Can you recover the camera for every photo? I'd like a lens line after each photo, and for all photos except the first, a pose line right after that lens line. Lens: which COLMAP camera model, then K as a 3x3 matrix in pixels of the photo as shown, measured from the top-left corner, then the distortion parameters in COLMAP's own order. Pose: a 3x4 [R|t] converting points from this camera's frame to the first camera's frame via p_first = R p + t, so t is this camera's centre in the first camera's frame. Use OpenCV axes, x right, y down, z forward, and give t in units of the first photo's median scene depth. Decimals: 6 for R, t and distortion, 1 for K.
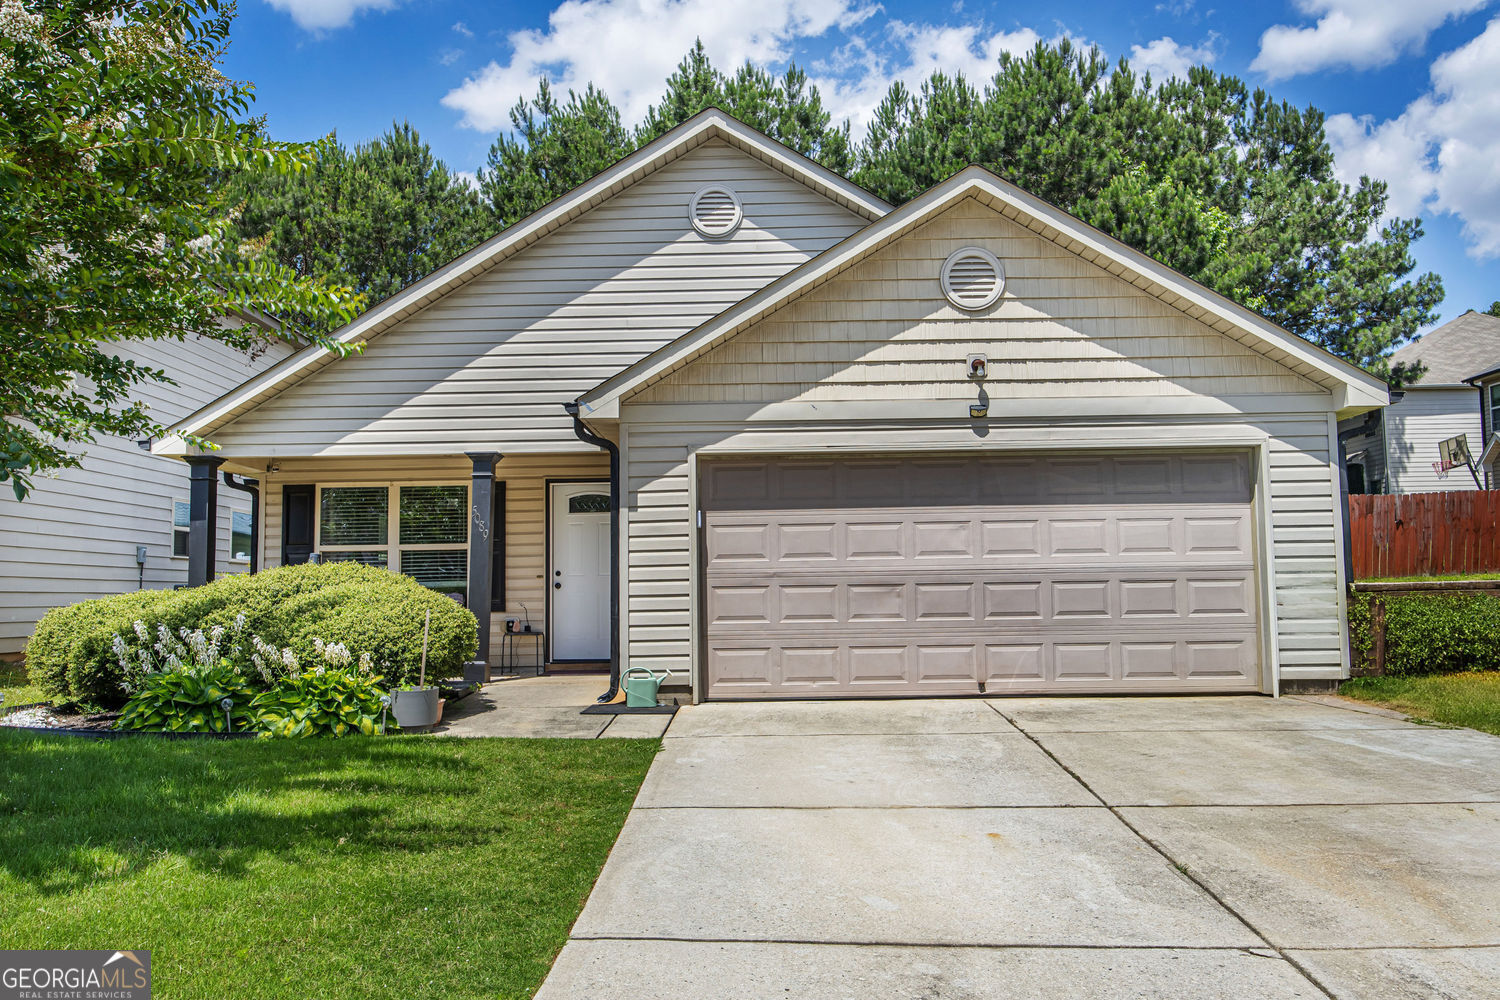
lens RADIAL K [[1198.7, 0, 749.9], [0, 1198.7, 502.9], [0, 0, 1]] dist [-0.005708, 0.000717]
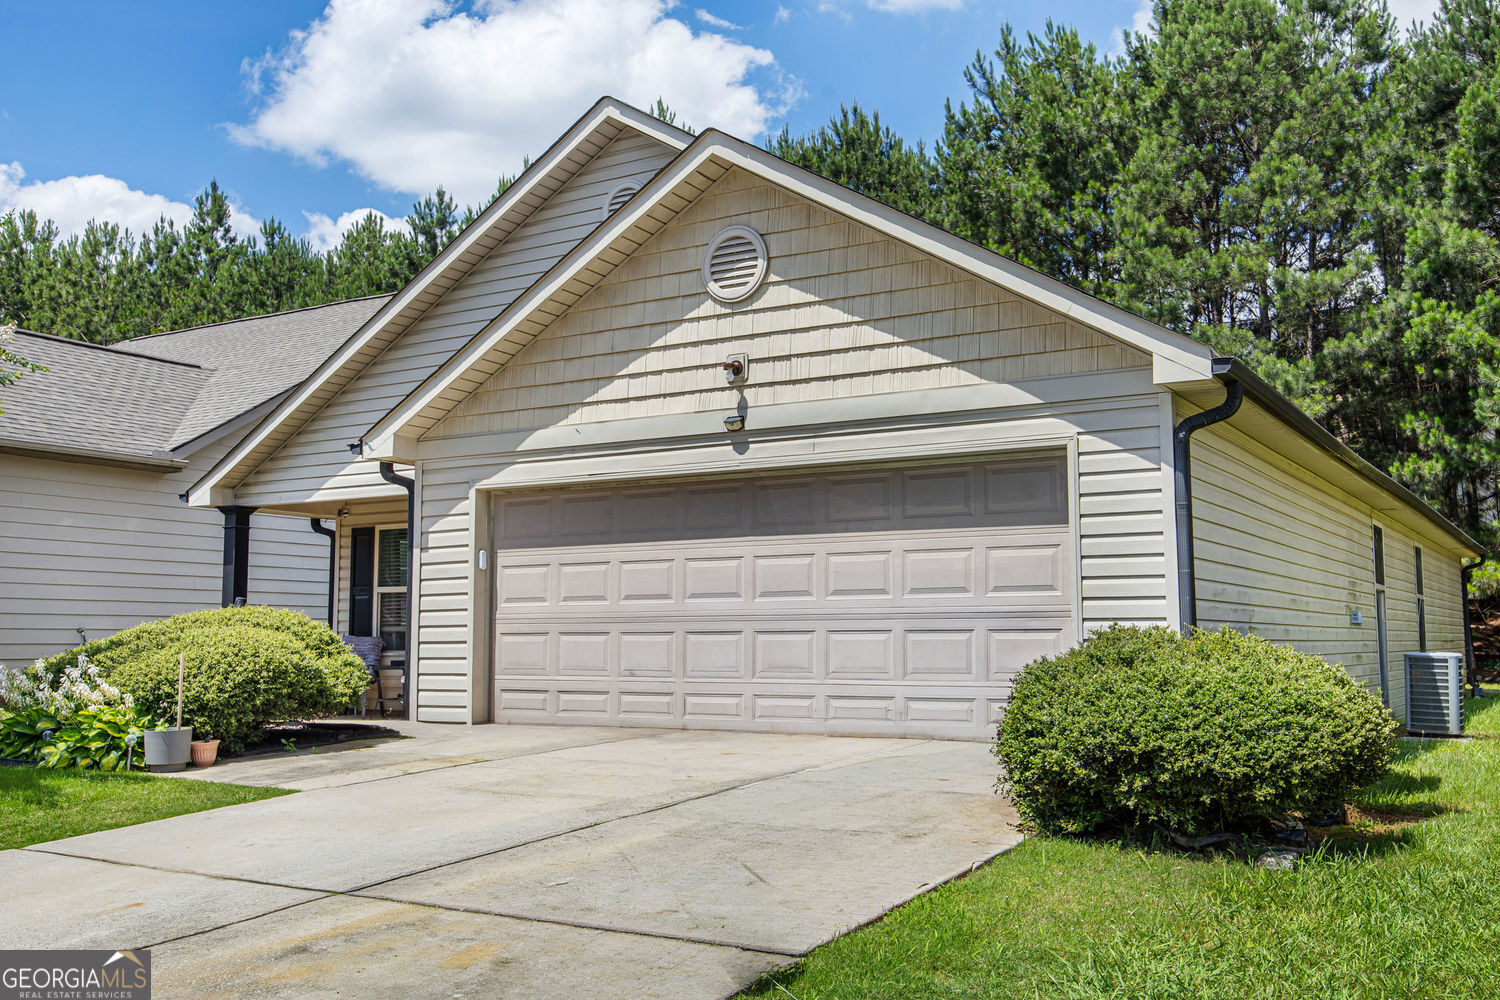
lens RADIAL K [[1431.2, 0, 744.9], [0, 1431.2, 496.3], [0, 0, 1]] dist [-0.007025, 0.000000]
pose [[0.861483, -0.039051, -0.506282, 0.687344], [0.030378, 0.999216, -0.025382, -0.001242], [0.506877, 0.006486, 0.861994, 0.152360]]
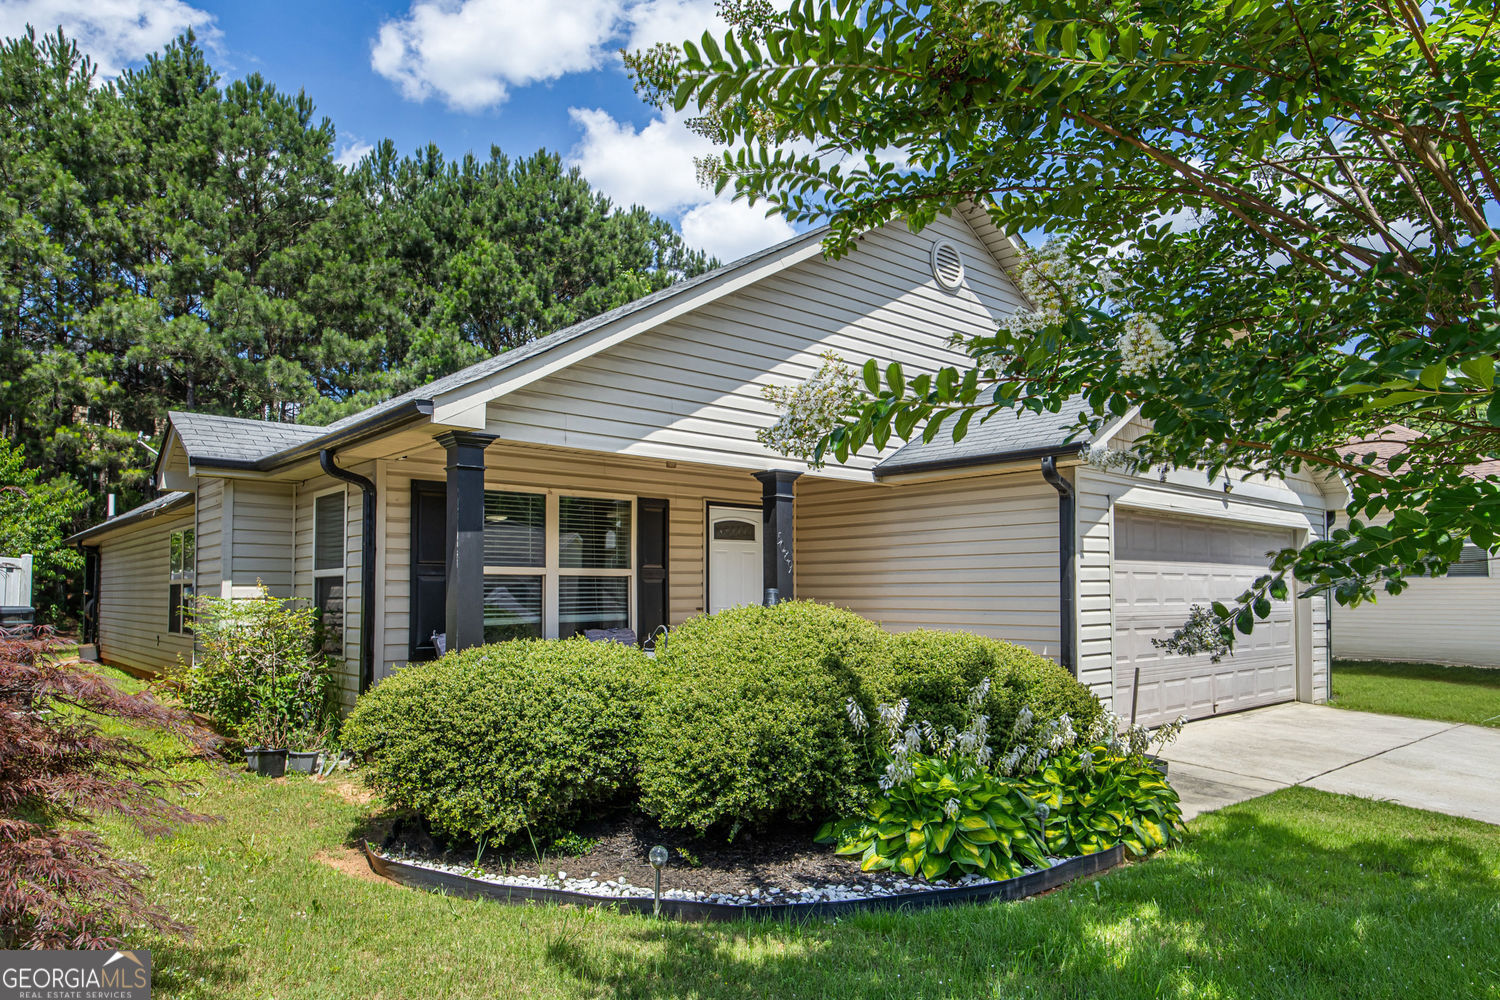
lens RADIAL K [[949.7, 0, 750.9], [0, 949.7, 501.8], [0, 0, 1]] dist [-0.011689, -0.004100]
pose [[0.747383, 0.080958, 0.659442, -0.822050], [-0.064216, 0.996703, -0.049583, 0.018712], [-0.661282, -0.005289, 0.750119, 0.582360]]
